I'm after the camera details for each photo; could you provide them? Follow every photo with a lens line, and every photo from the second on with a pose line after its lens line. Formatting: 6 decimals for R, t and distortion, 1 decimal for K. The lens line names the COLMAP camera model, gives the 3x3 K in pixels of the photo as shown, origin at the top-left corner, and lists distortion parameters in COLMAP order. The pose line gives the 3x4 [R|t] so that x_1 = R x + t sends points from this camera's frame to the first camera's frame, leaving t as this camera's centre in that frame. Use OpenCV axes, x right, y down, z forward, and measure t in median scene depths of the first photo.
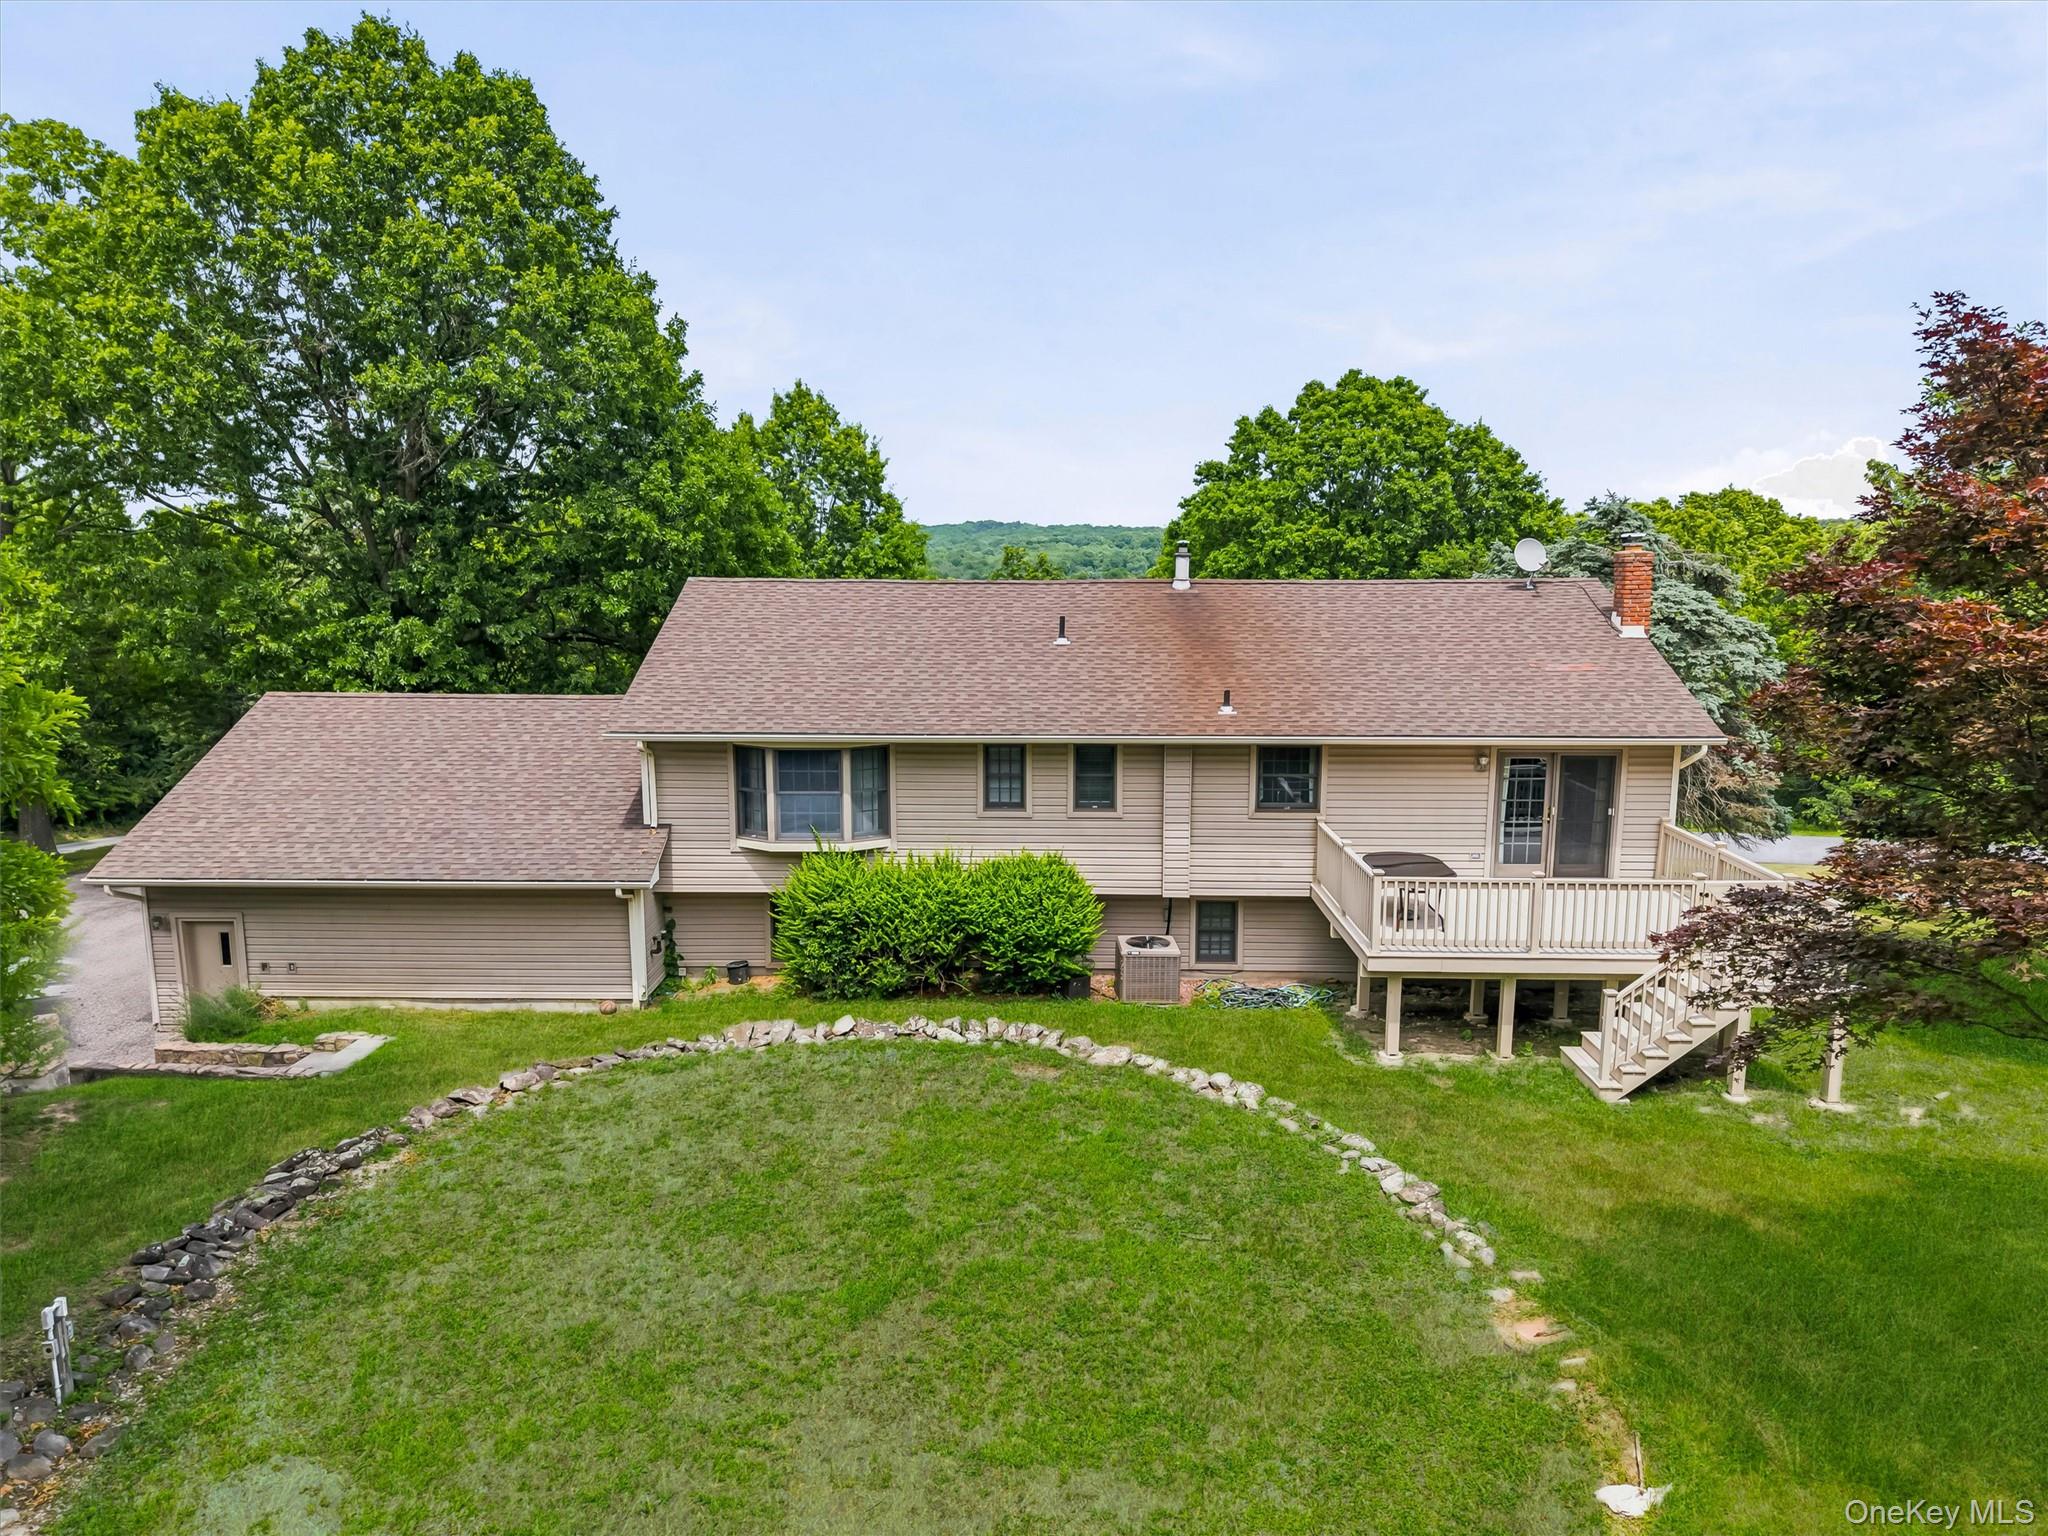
lens RADIAL K [[1356.1, 0, 1031.8], [0, 1356.1, 769.8], [0, 0, 1]] dist [0.025983, -0.044500]
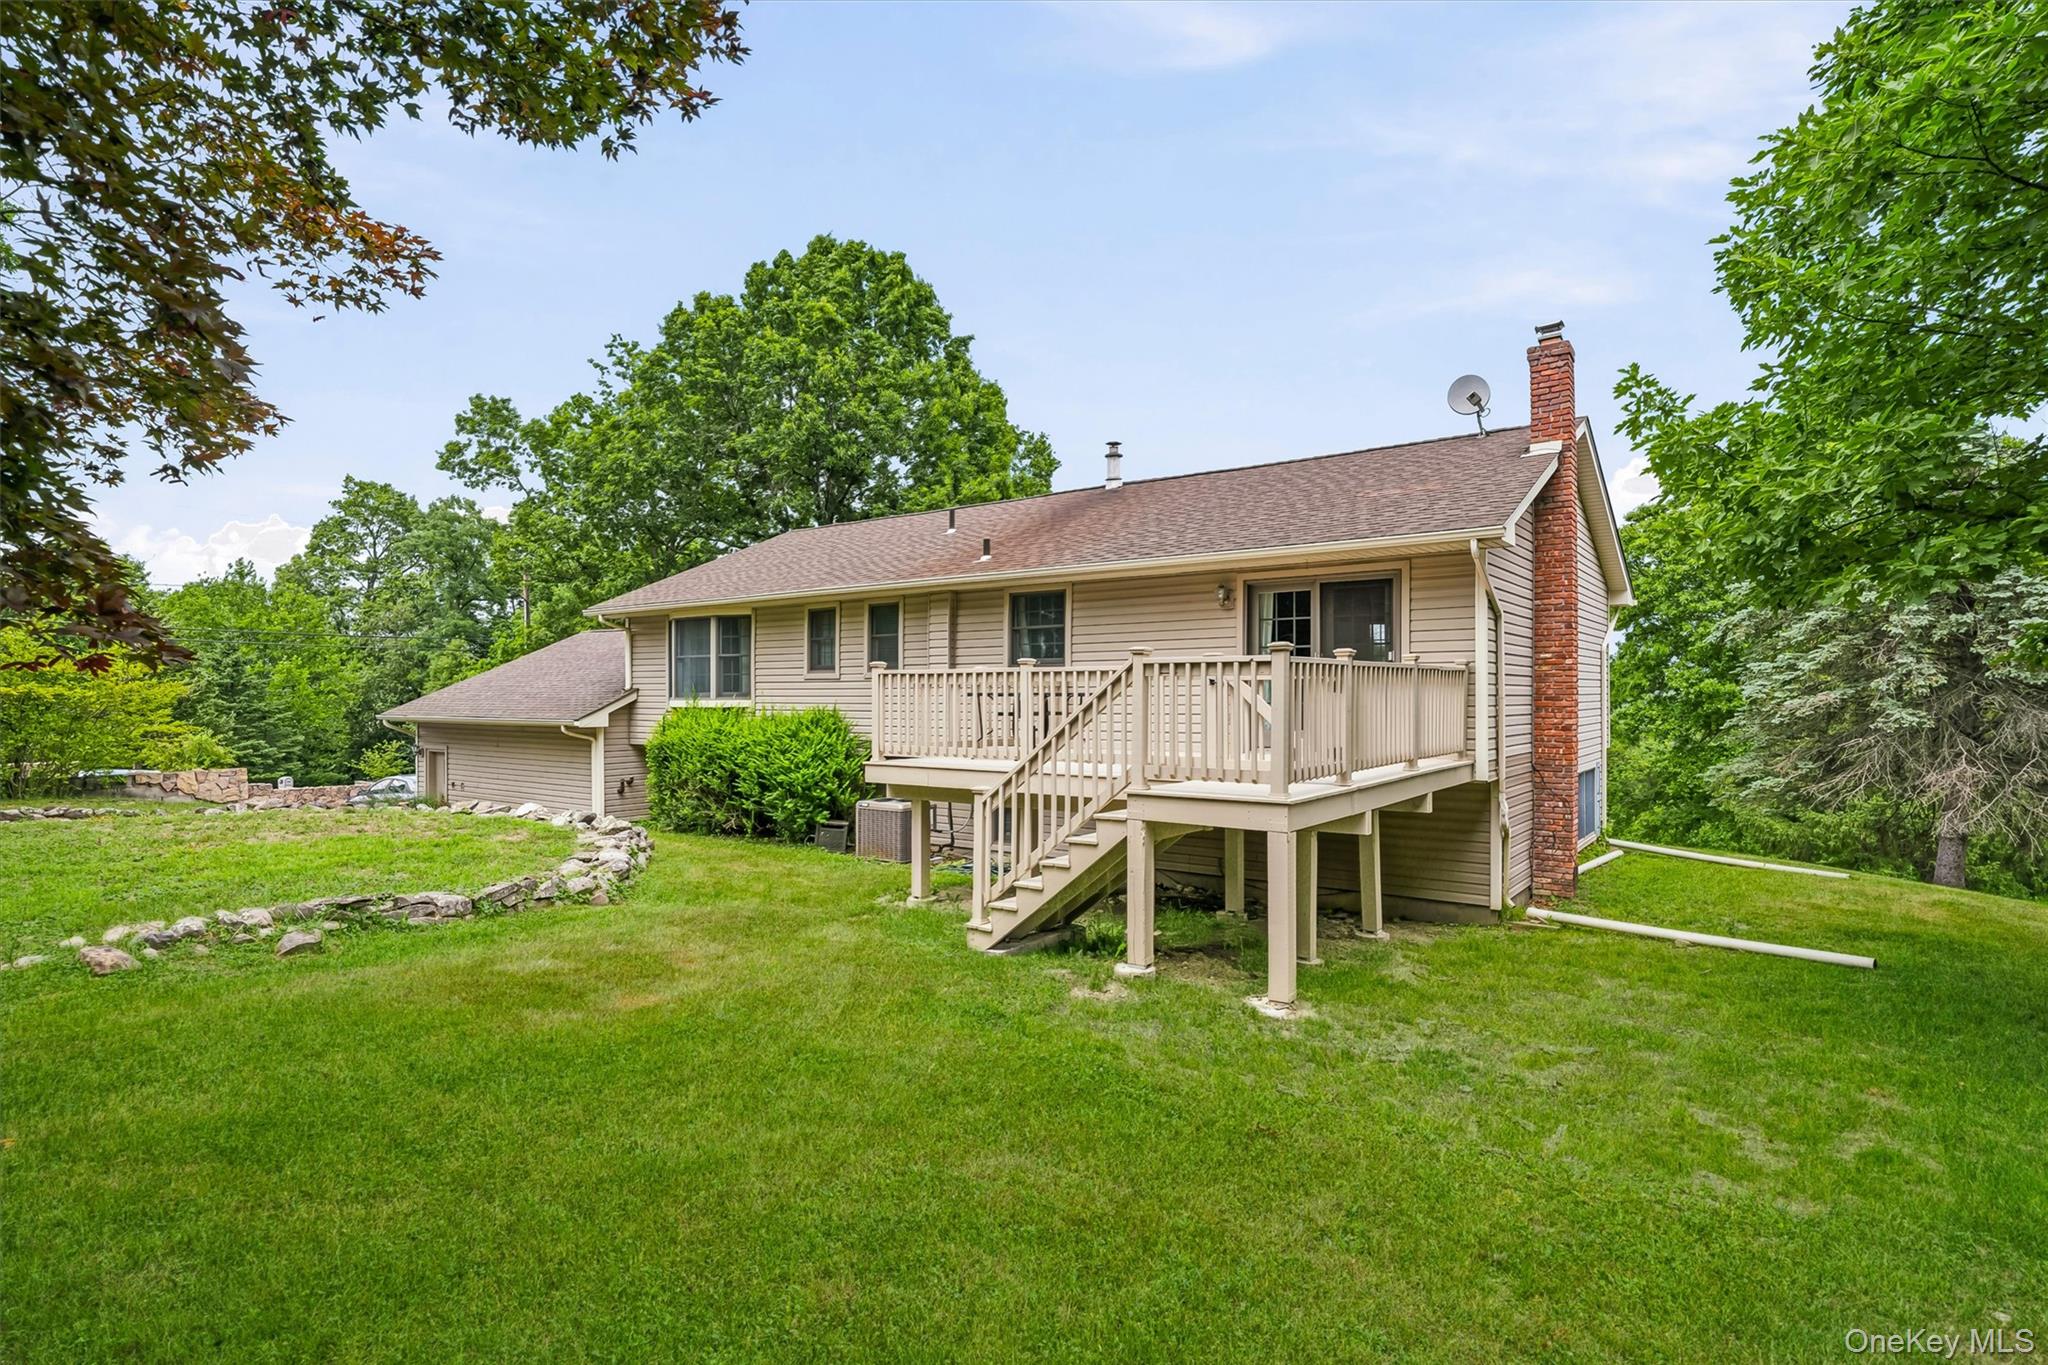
lens RADIAL K [[1052.7, 0, 1043.2], [0, 1052.7, 665.6], [0, 0, 1]] dist [-0.009384, 0.003771]
pose [[0.809195, -0.023008, -0.587090, 0.595371], [-0.090709, 0.982360, -0.163523, 0.144152], [0.580496, 0.185576, 0.792834, 0.437036]]
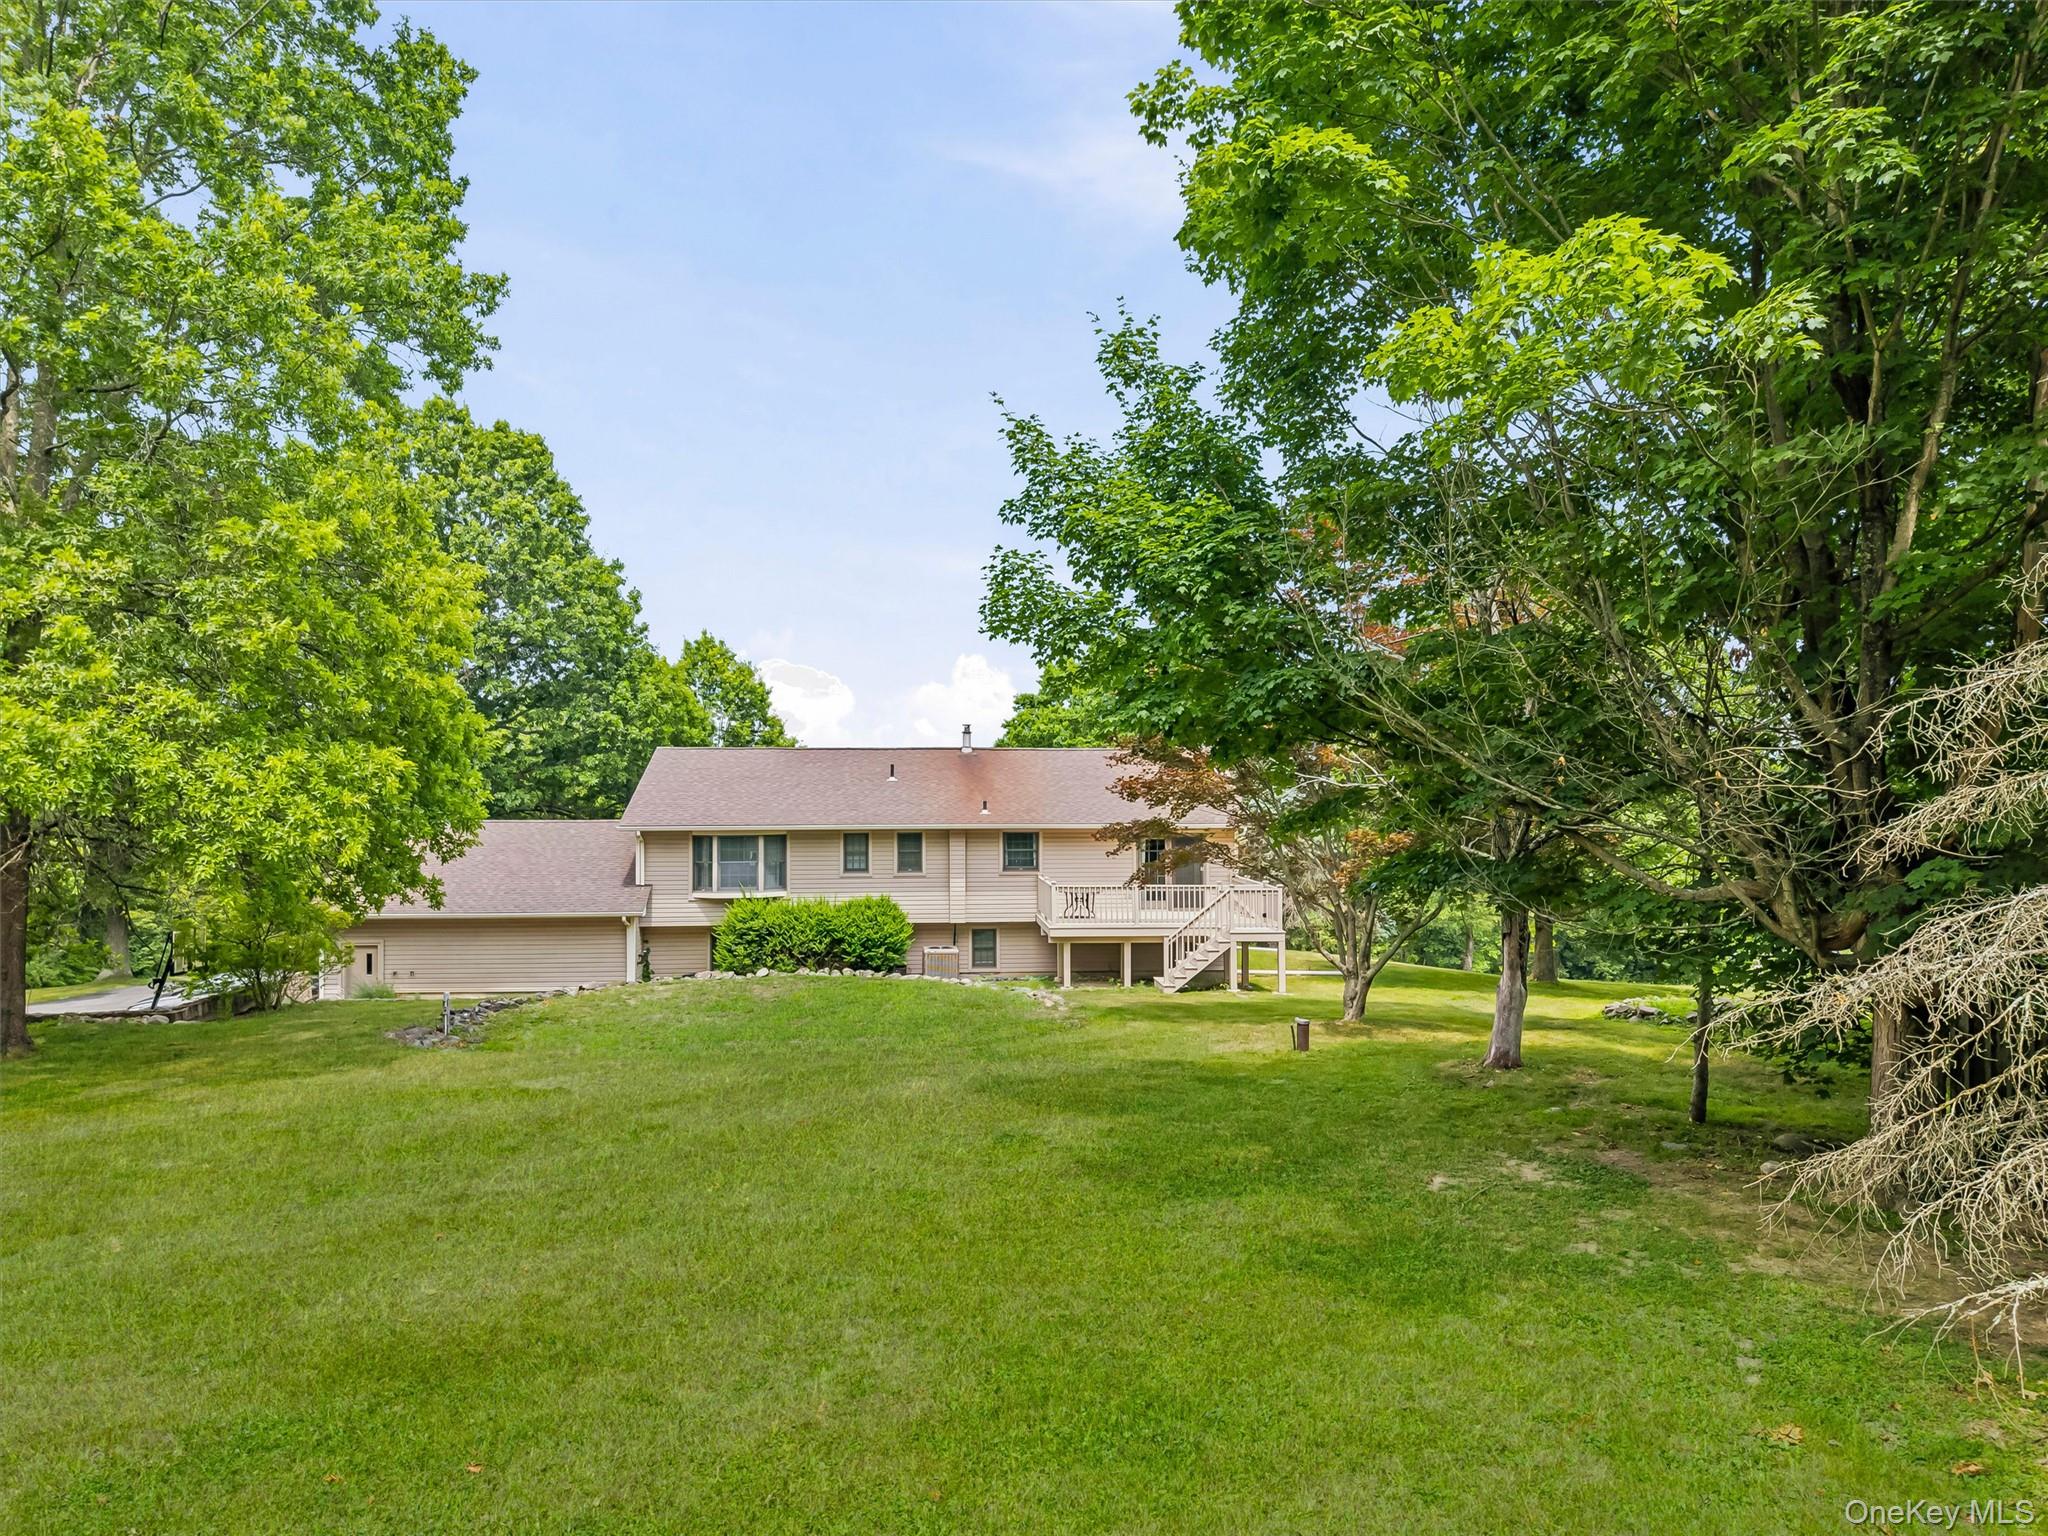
lens RADIAL K [[1356.1, 0, 1066.1], [0, 1356.1, 753.3], [0, 0, 1]] dist [0.025983, -0.044500]
pose [[0.992684, -0.002369, 0.120716, 0.036053], [0.025572, 0.981251, -0.191032, 0.212263], [-0.118000, 0.192722, 0.974133, -0.705421]]
